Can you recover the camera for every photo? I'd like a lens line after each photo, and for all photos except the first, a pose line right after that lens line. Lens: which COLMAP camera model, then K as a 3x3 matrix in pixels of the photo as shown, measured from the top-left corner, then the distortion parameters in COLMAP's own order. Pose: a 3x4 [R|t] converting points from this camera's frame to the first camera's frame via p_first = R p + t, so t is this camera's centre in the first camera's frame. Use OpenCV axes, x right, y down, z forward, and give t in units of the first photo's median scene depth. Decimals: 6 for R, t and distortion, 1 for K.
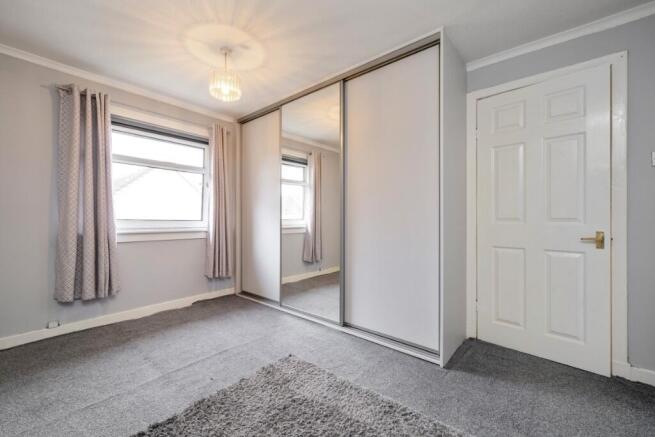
lens RADIAL K [[270.4, 0, 326.7], [0, 270.4, 219.6], [0, 0, 1]] dist [-0.000424, -0.000055]
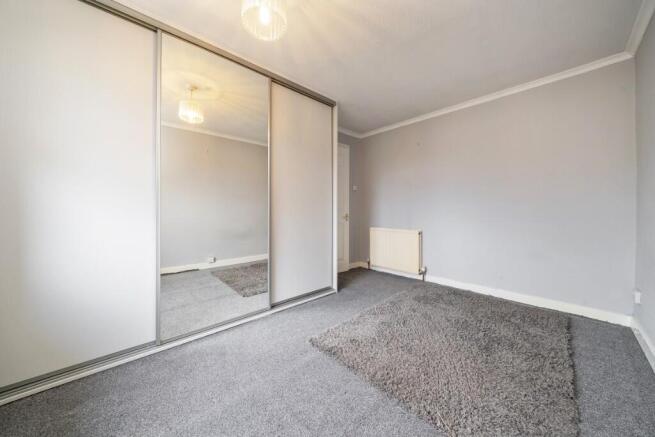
lens RADIAL K [[226.4, 0, 320.3], [0, 226.4, 205.1], [0, 0, 1]] dist [-0.007119, 0.000125]
pose [[0.138855, 0.019581, 0.990119, -0.790490], [0.005183, 0.999776, -0.020499, 0.009651], [-0.990299, 0.007978, 0.138723, 0.681798]]
